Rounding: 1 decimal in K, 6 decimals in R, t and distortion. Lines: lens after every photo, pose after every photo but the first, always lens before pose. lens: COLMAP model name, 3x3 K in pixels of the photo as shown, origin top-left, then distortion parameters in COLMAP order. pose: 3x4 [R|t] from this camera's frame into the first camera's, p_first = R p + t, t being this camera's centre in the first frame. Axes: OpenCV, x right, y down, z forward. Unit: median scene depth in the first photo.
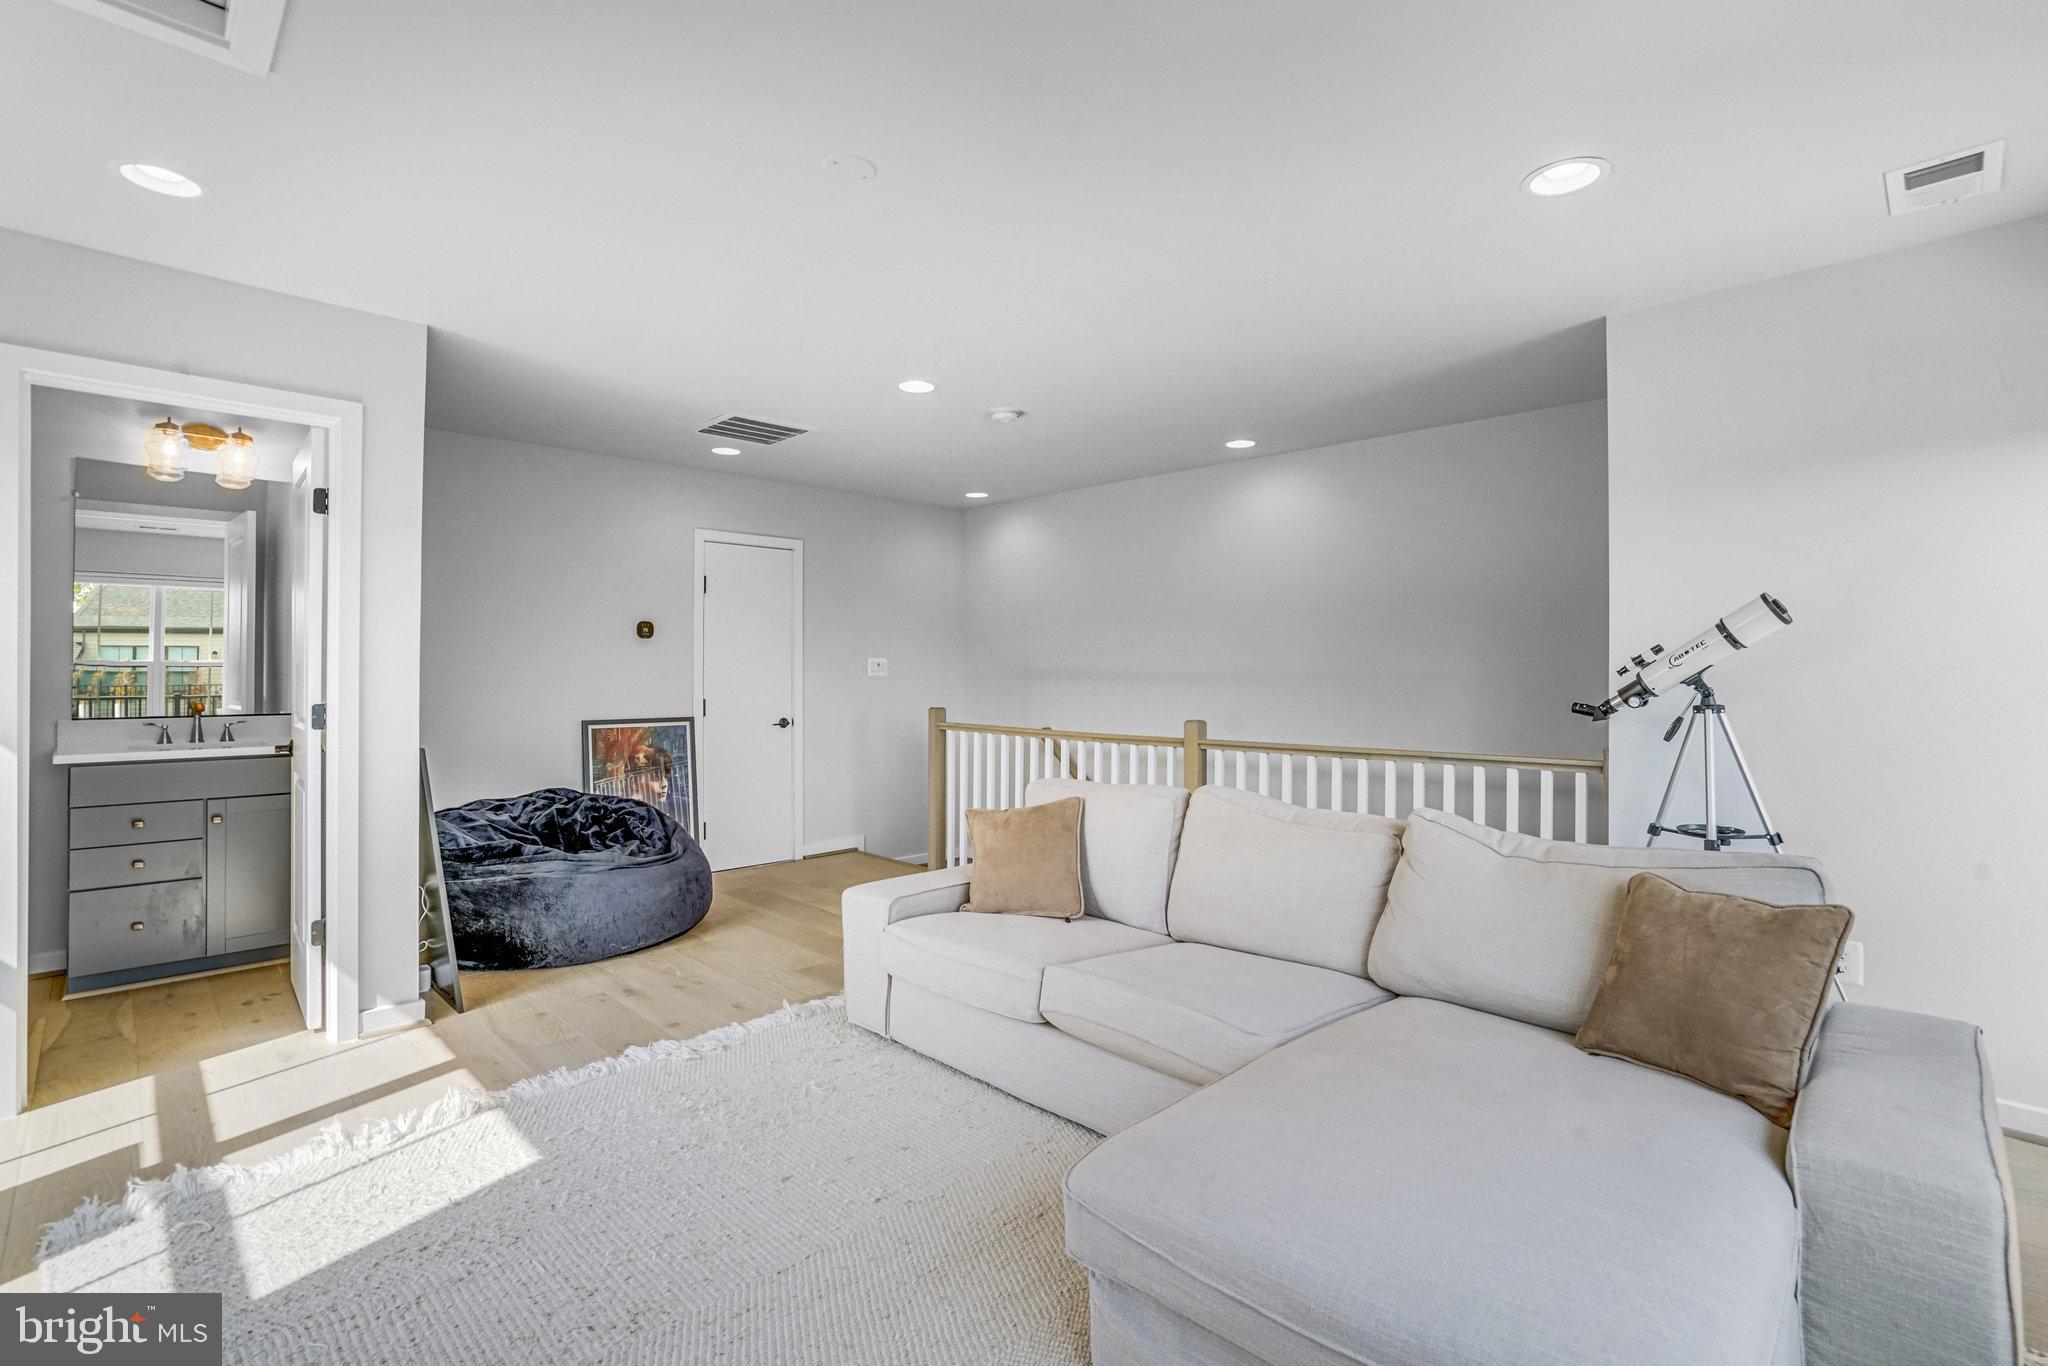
lens RADIAL K [[938.0, 0, 1015.4], [0, 938.0, 664.6], [0, 0, 1]] dist [-0.023750, 0.002959]
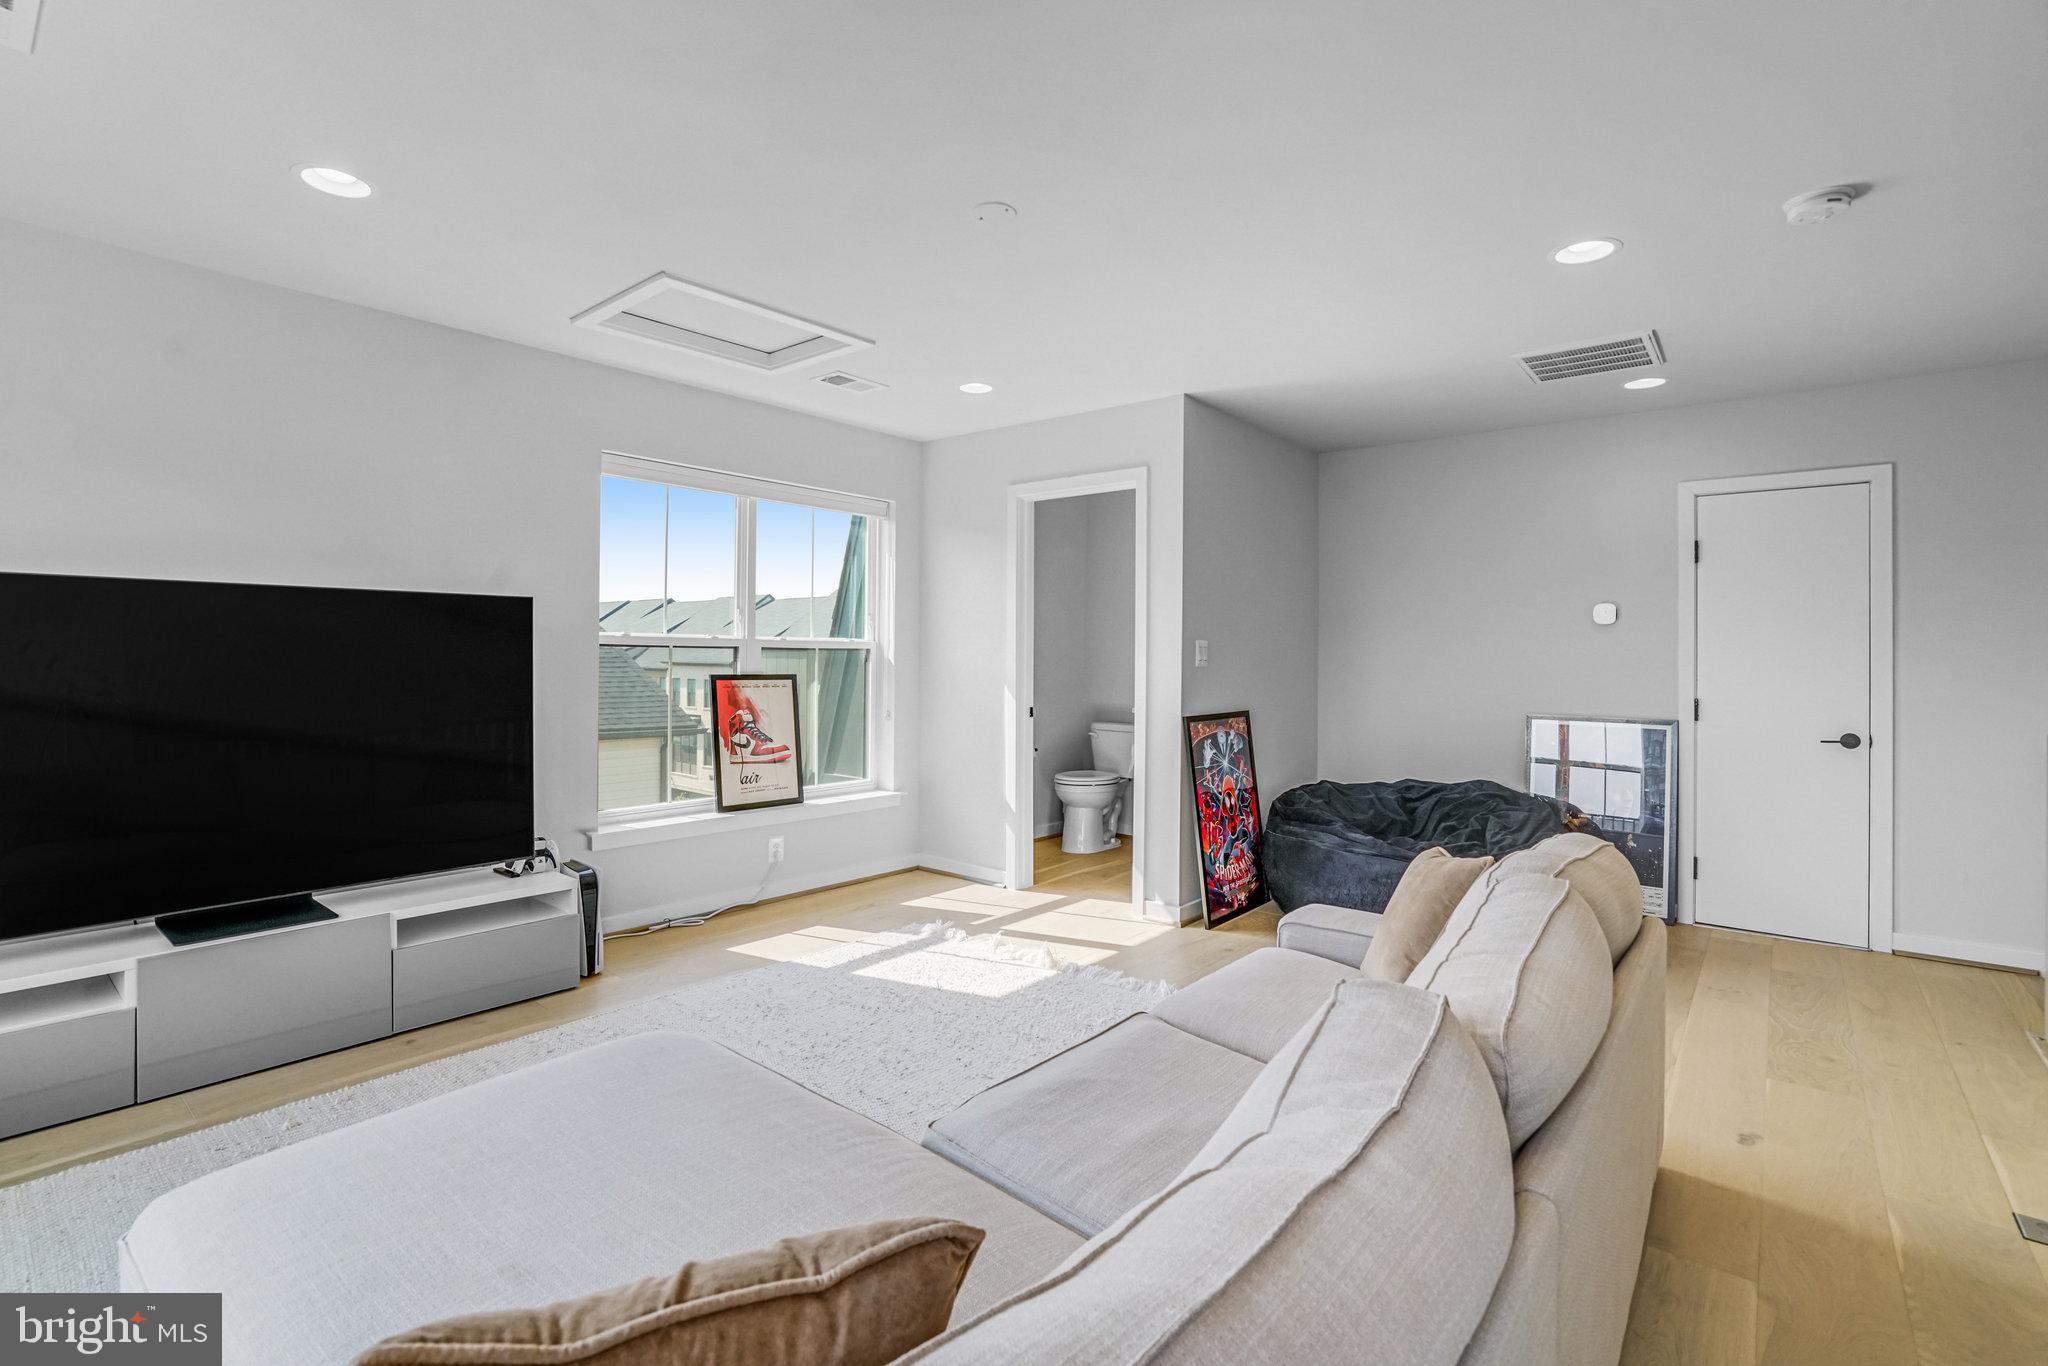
lens RADIAL K [[938.0, 0, 1018.8], [0, 938.0, 640.3], [0, 0, 1]] dist [-0.023750, 0.002959]
pose [[0.092575, -0.020432, -0.995496, 0.483924], [-0.002582, 0.999781, -0.020760, 0.007398], [0.995702, 0.004492, 0.092502, 0.465481]]
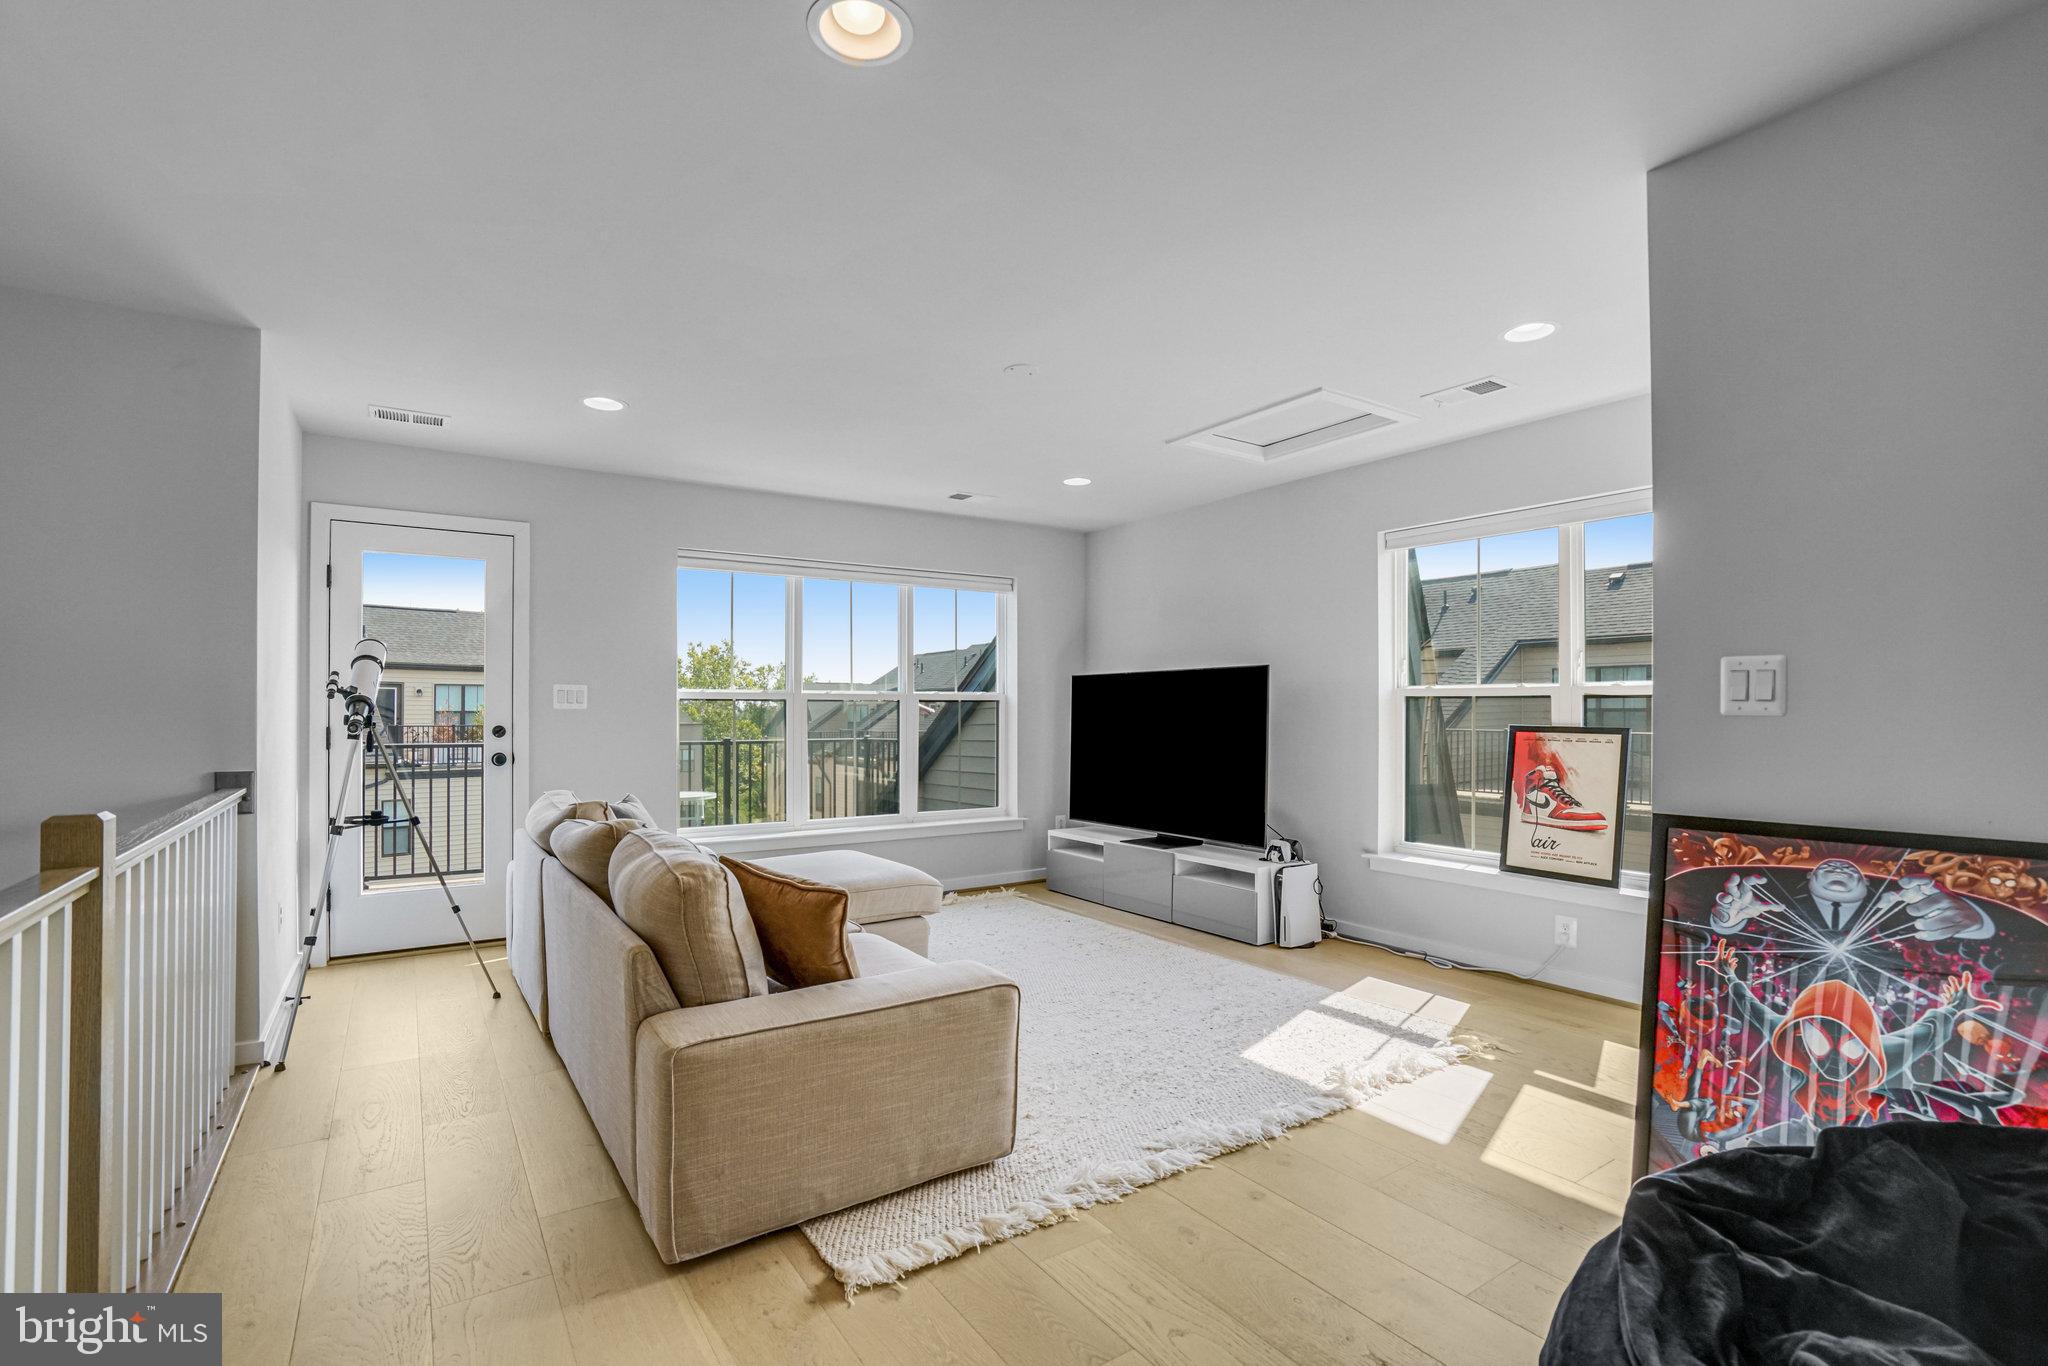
lens RADIAL K [[938.0, 0, 1008.5], [0, 938.0, 697.8], [0, 0, 1]] dist [-0.023750, 0.002959]
pose [[-0.980369, -0.002481, 0.197158, -0.230379], [-0.006317, 0.999803, -0.018831, 0.017148], [-0.197073, -0.019707, -0.980191, 1.260114]]
